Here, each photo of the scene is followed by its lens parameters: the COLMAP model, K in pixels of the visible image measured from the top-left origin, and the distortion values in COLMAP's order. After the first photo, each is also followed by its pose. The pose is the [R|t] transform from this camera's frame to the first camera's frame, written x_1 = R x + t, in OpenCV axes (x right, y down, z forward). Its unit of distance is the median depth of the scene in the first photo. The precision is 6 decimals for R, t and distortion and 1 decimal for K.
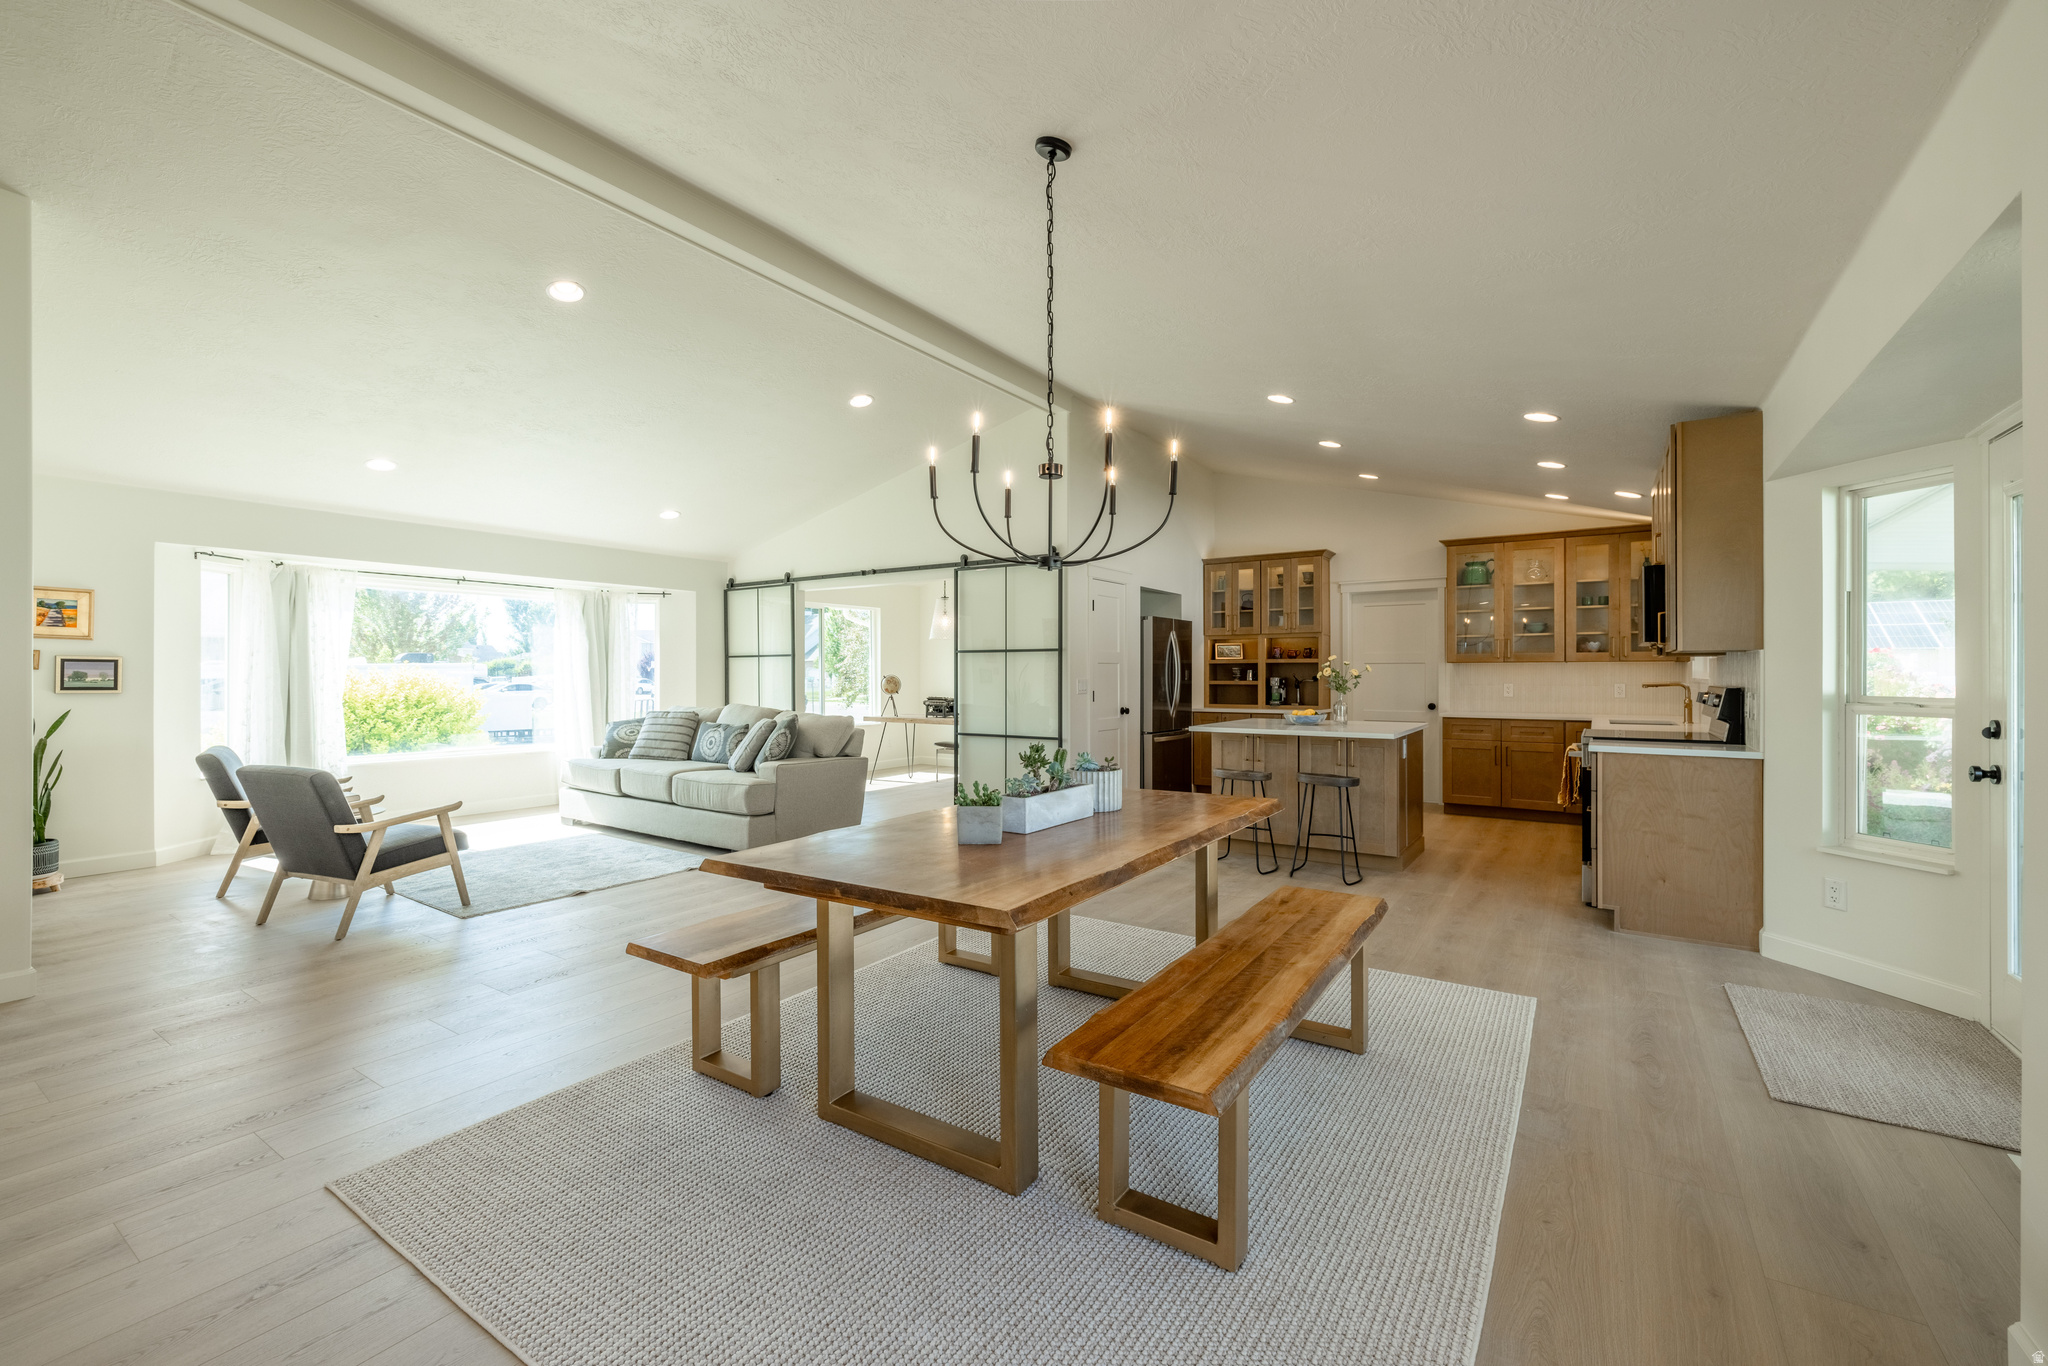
lens RADIAL K [[853.2, 0, 1016.1], [0, 853.2, 675.7], [0, 0, 1]] dist [-0.000823, 0.001050]
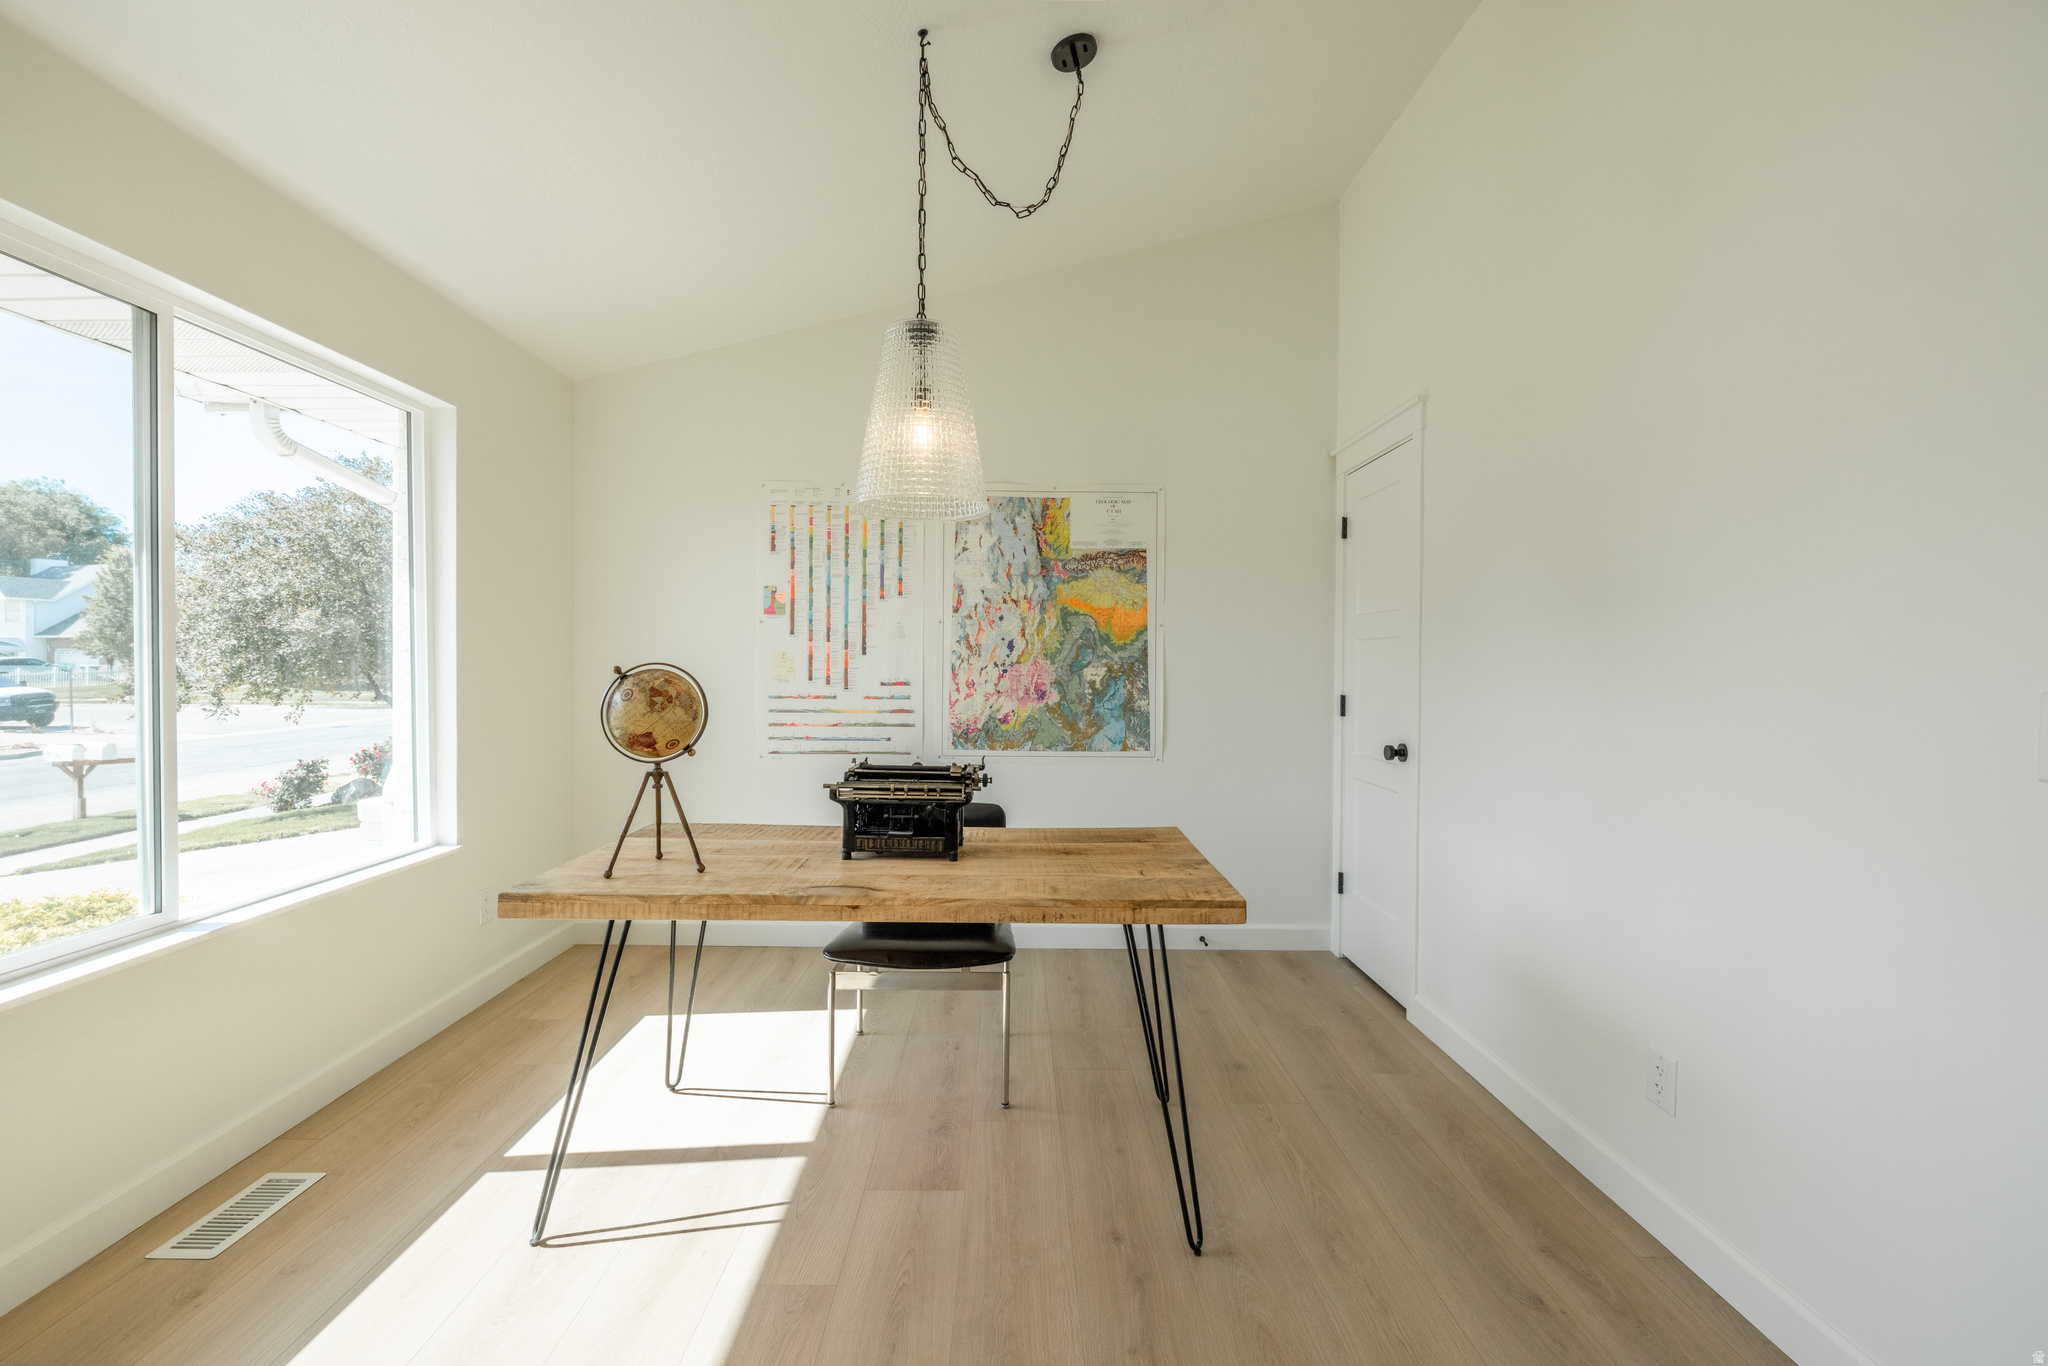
lens RADIAL K [[853.2, 0, 1013.2], [0, 853.2, 669.8], [0, 0, 1]] dist [-0.000823, 0.001050]
pose [[0.825712, 0.002024, 0.564088, -0.267874], [-0.005360, 0.999977, 0.004259, -0.000873], [-0.564066, -0.006540, 0.825704, 1.107041]]
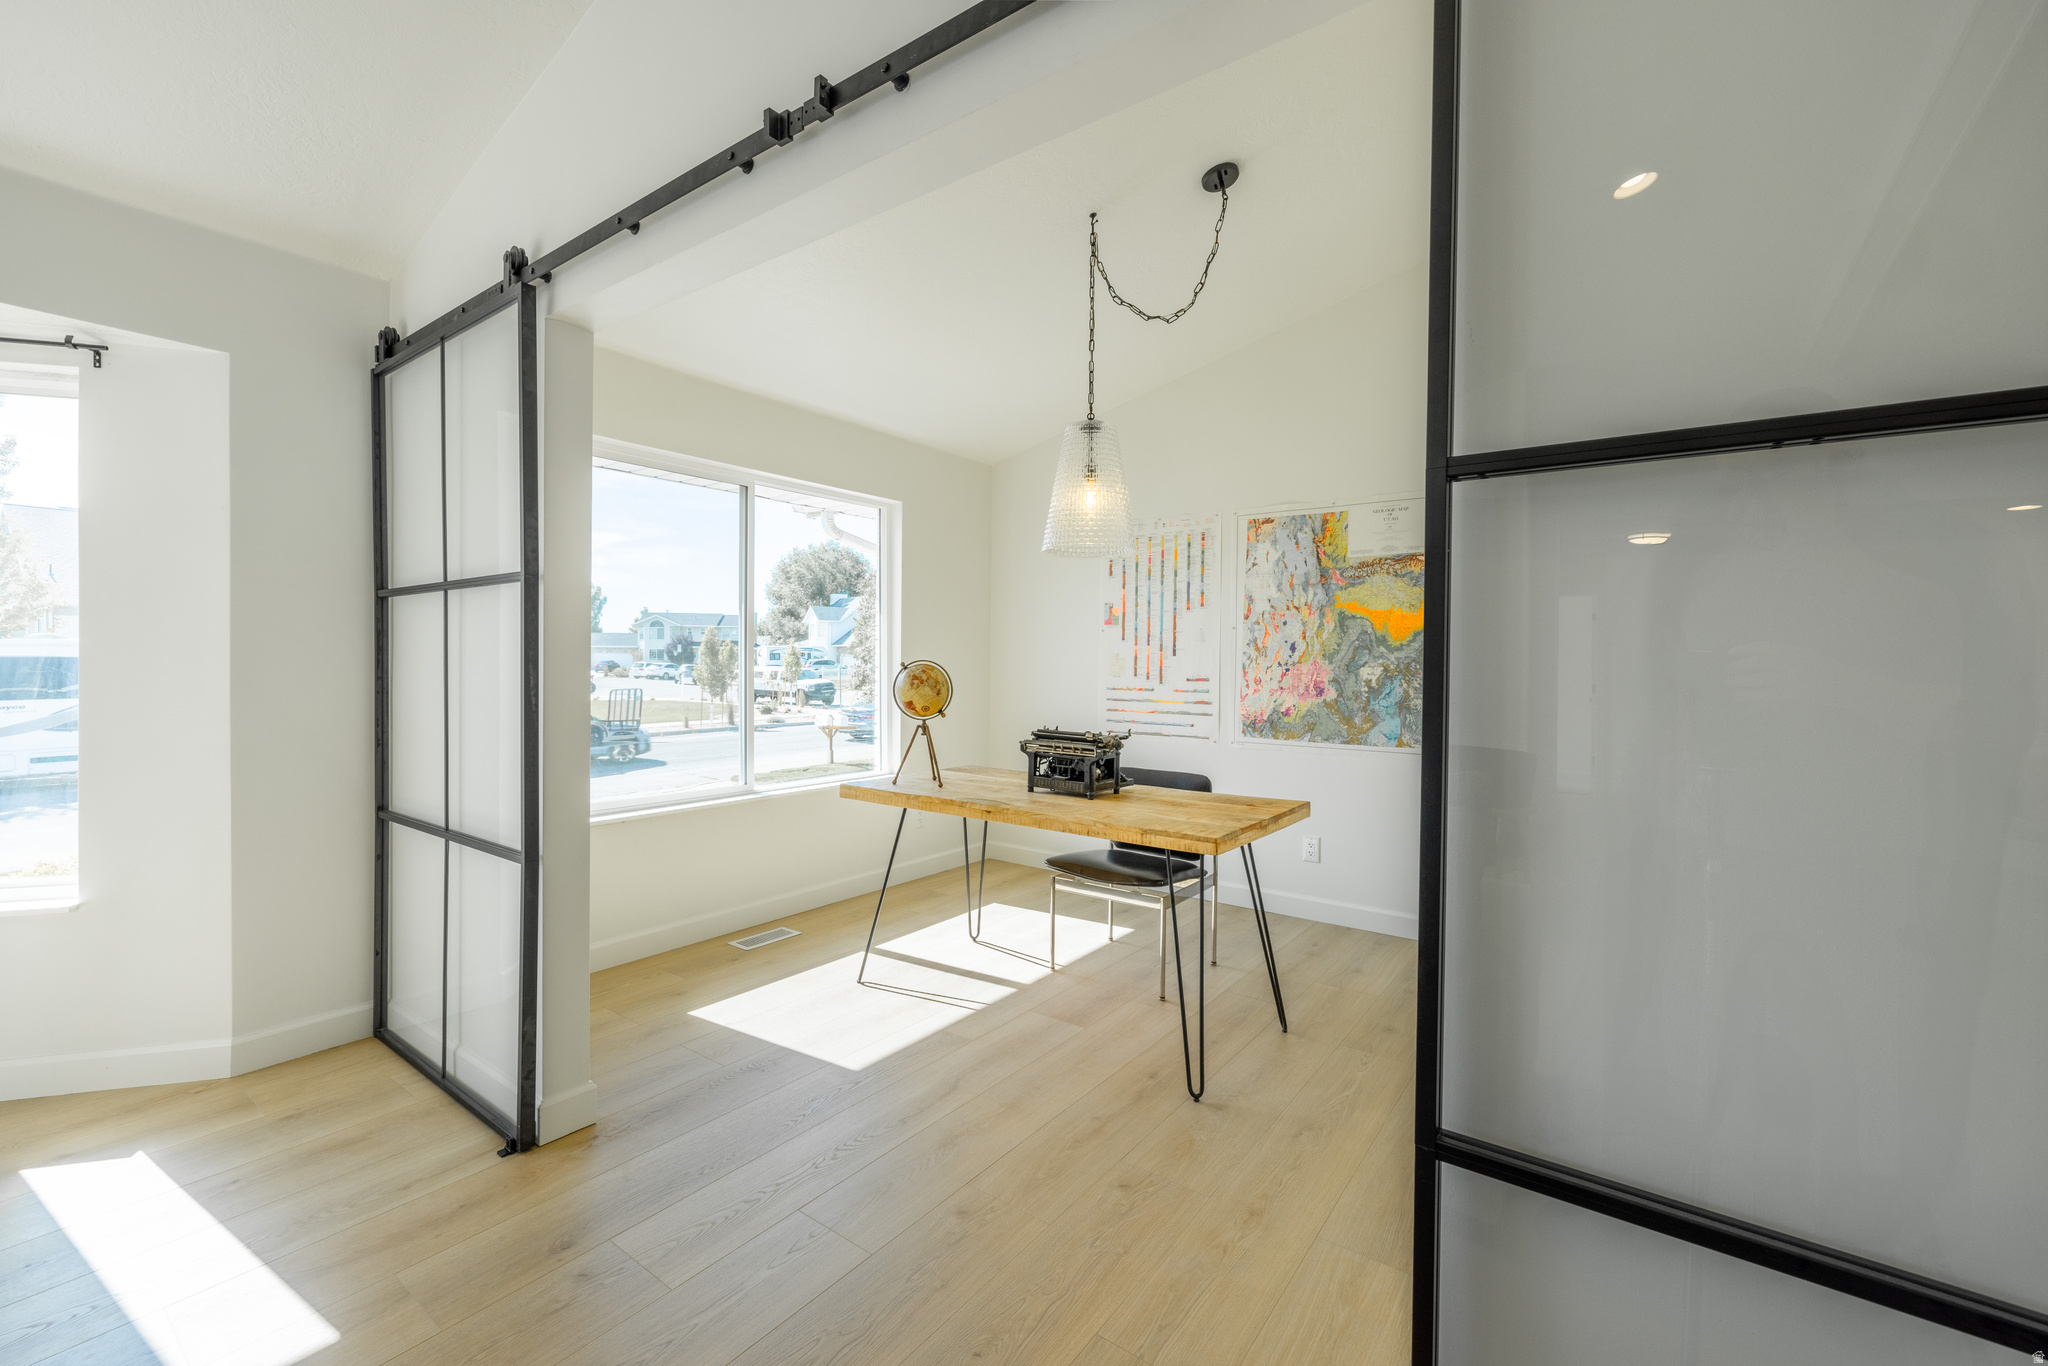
lens RADIAL K [[853.2, 0, 1018.2], [0, 853.2, 670.4], [0, 0, 1]] dist [-0.000823, 0.001050]
pose [[0.998931, 0.011484, -0.044772, -0.132666], [-0.011163, 0.999910, 0.007425, 0.000204], [0.044854, -0.006917, 0.998970, 0.937183]]
